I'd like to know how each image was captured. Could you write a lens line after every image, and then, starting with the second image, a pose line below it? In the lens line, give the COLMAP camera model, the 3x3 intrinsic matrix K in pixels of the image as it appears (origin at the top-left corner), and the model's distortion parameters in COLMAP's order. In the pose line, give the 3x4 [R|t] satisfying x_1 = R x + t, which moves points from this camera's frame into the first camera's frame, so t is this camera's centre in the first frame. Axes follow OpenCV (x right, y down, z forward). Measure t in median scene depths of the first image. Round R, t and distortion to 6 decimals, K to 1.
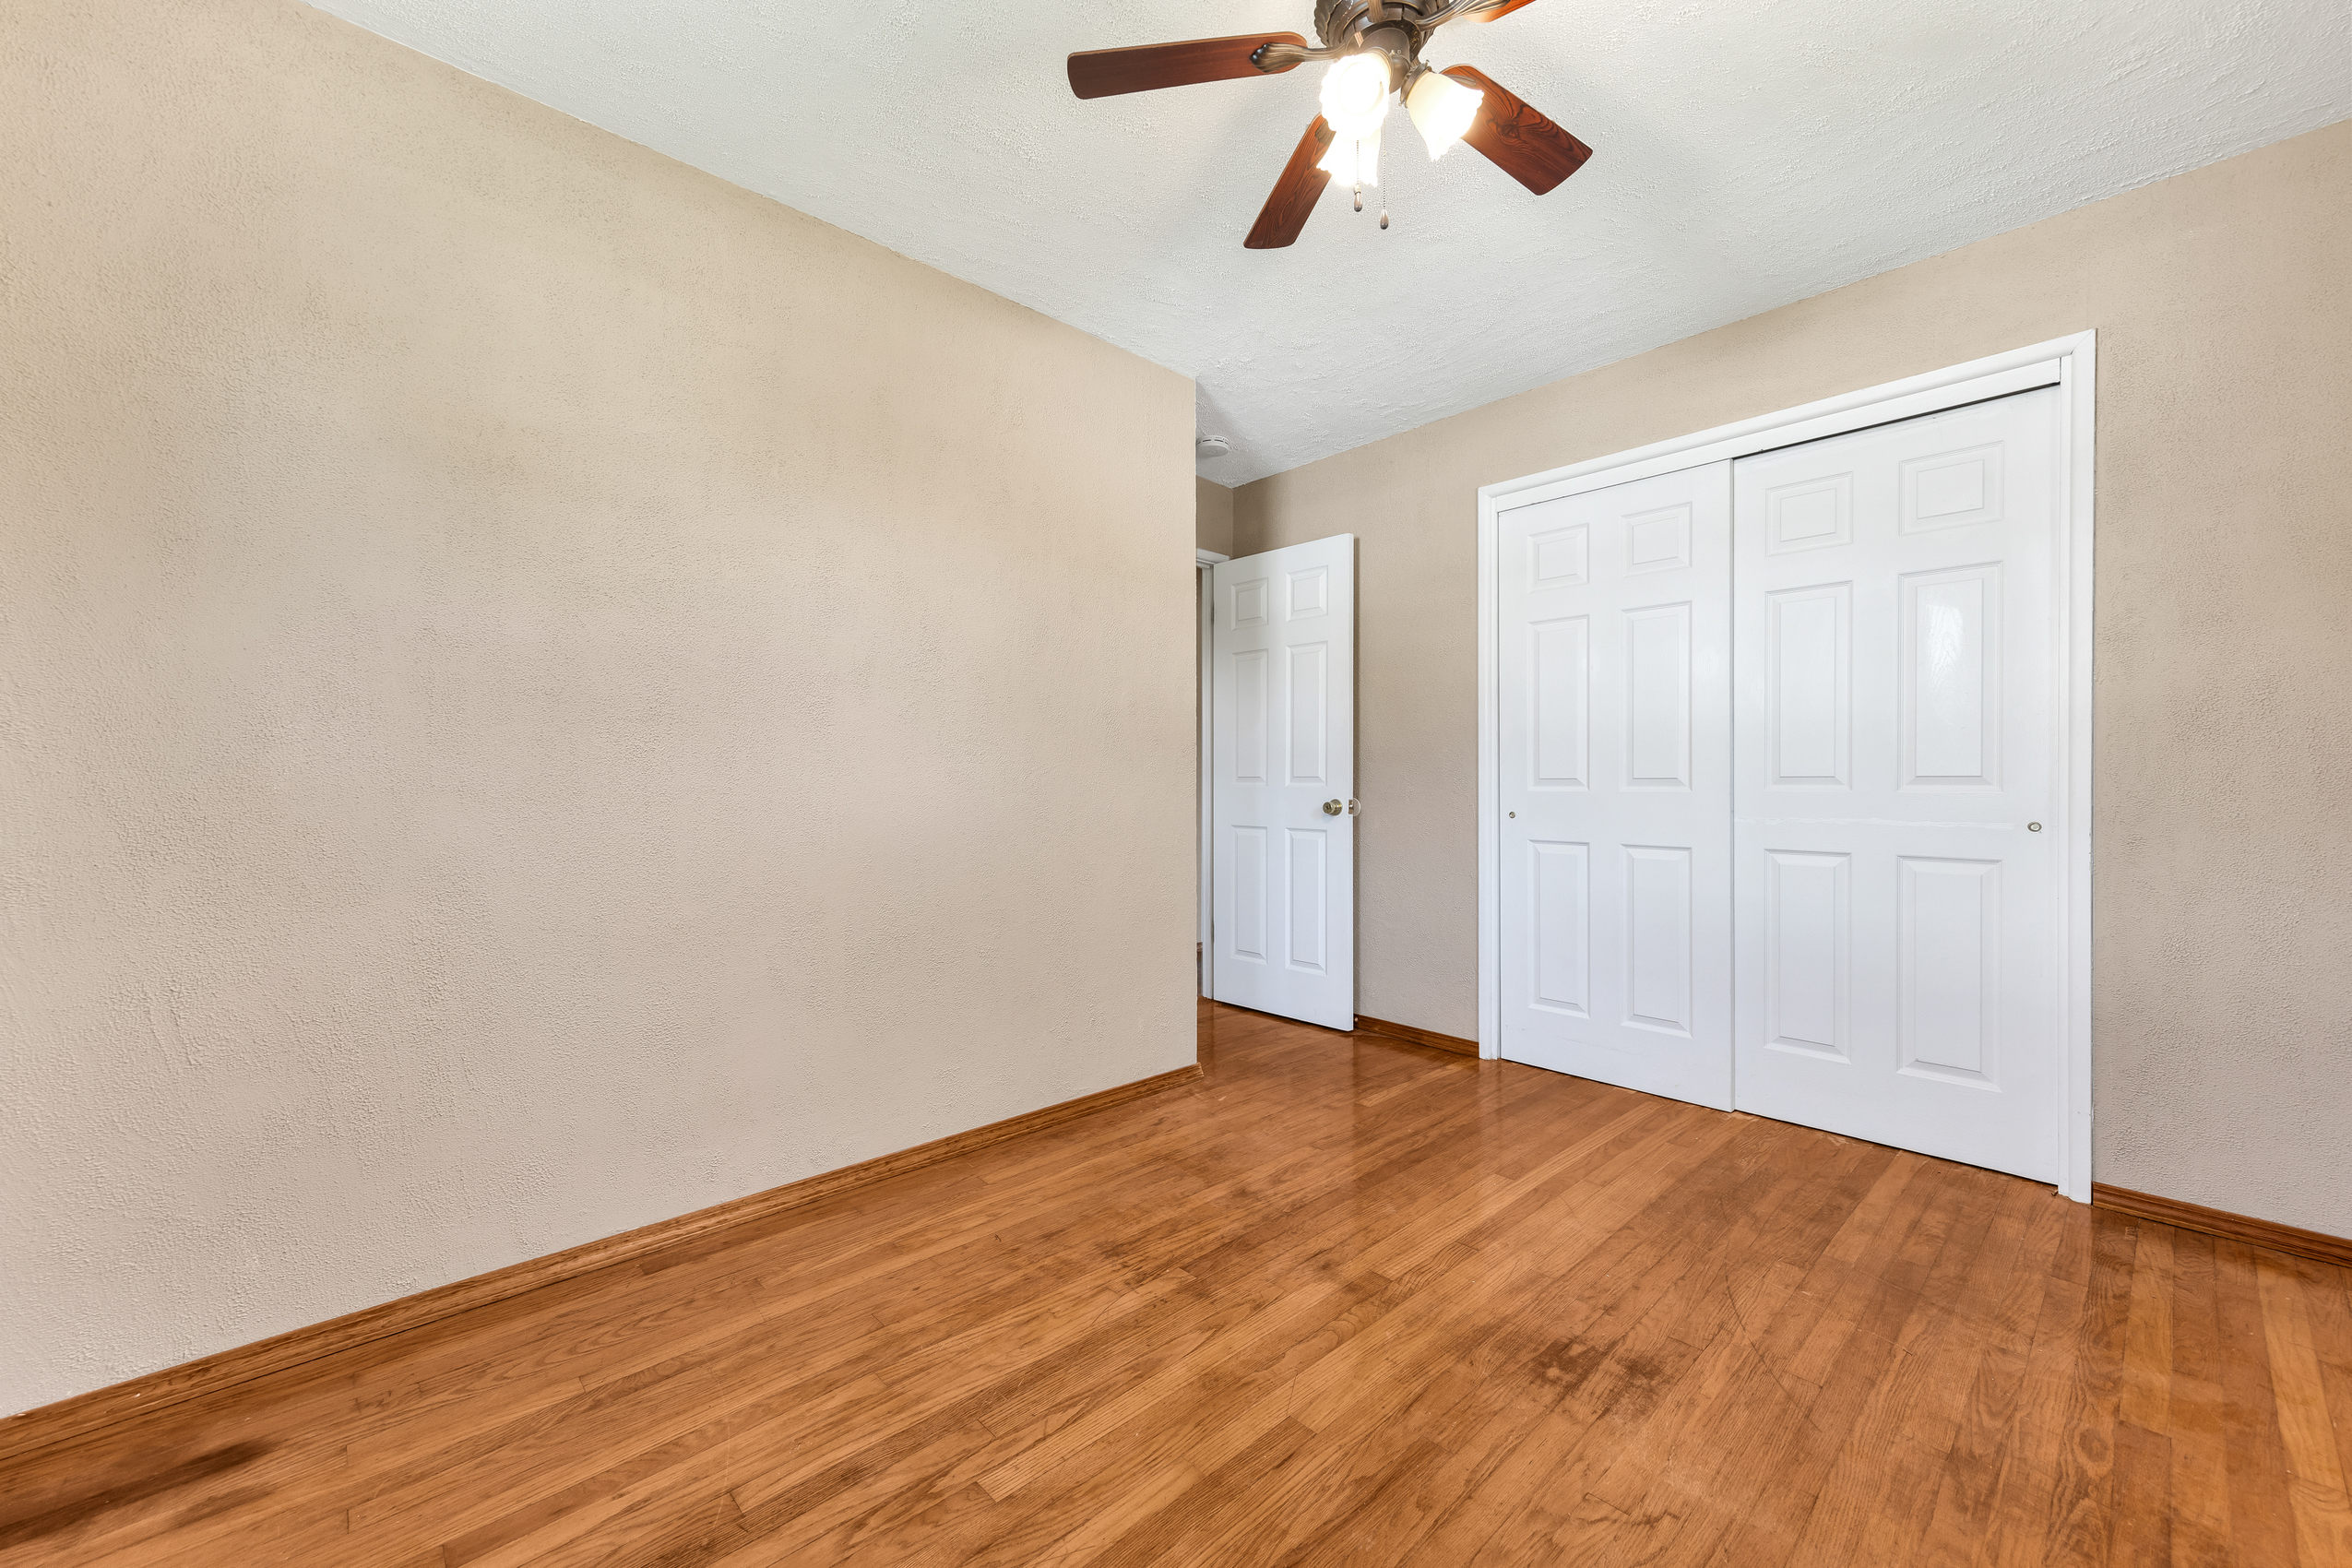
lens RADIAL K [[915.6, 0, 1189.2], [0, 915.6, 772.0], [0, 0, 1]] dist [0.008260, 0.000156]
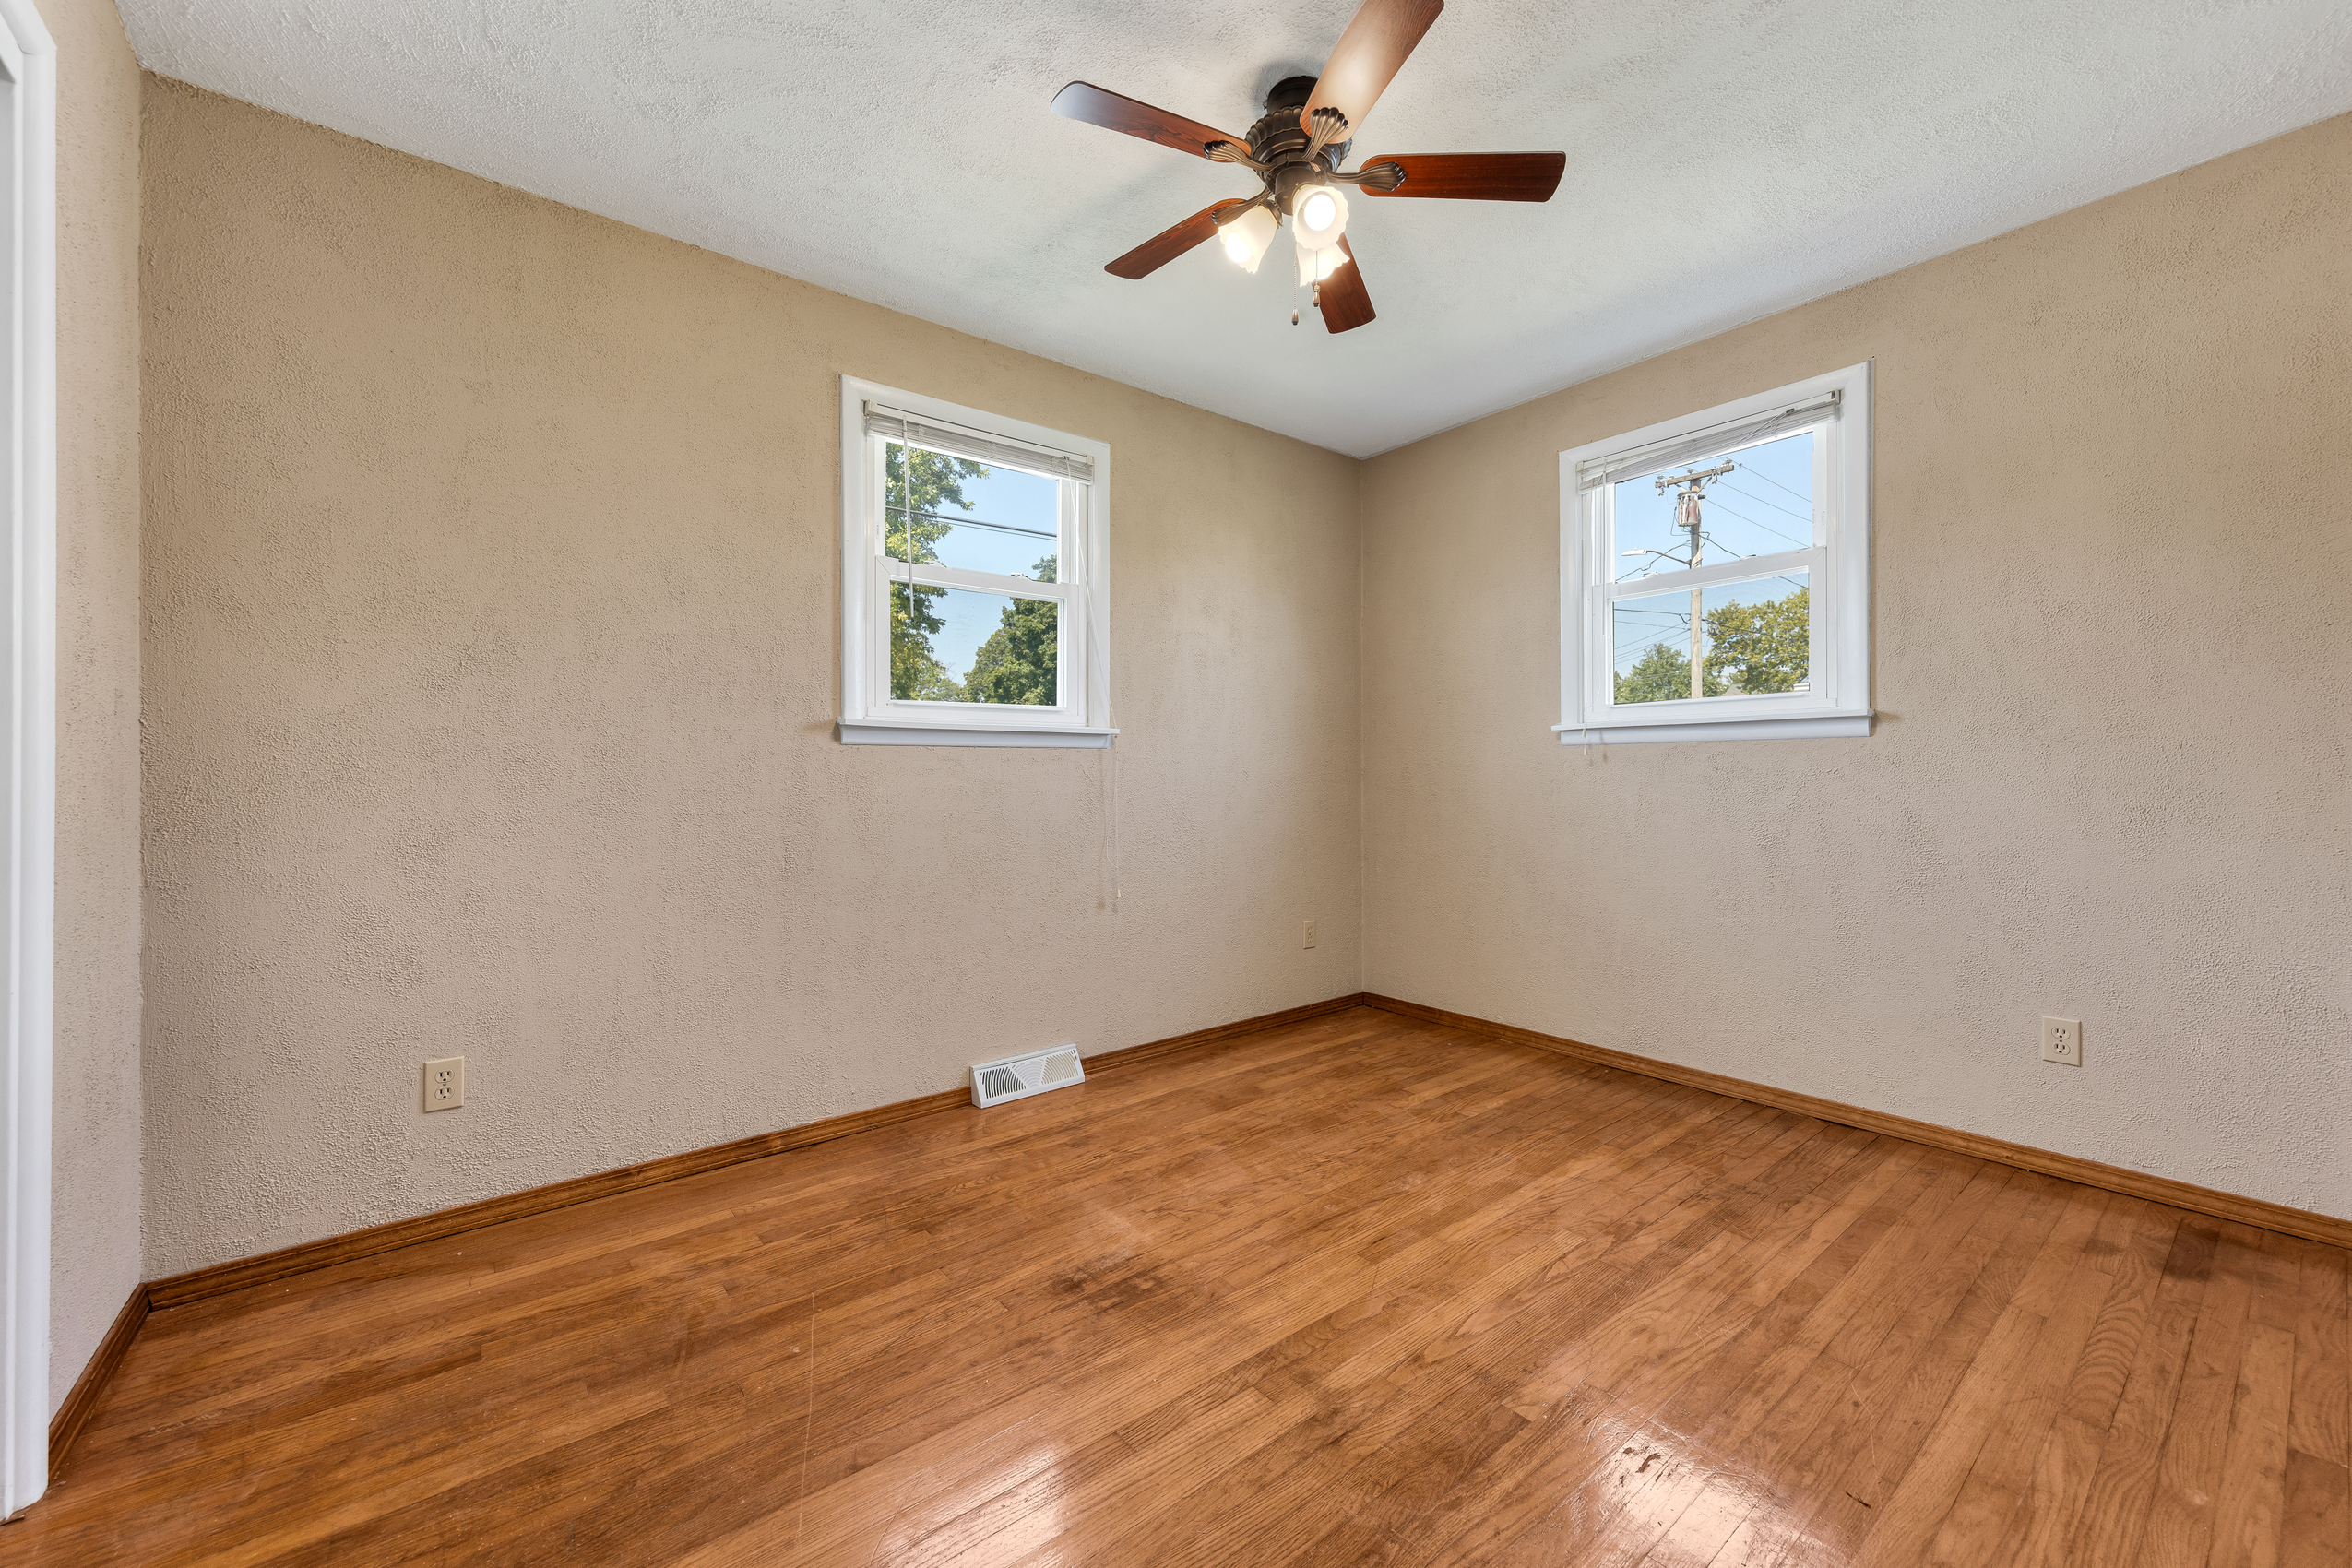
lens RADIAL K [[915.6, 0, 1189.2], [0, 915.6, 772.0], [0, 0, 1]] dist [0.008260, 0.000156]
pose [[-0.997324, 0.011069, 0.072272, 0.245067], [0.010302, 0.999887, -0.010978, 0.019817], [-0.072385, -0.010204, -0.997325, 2.097677]]
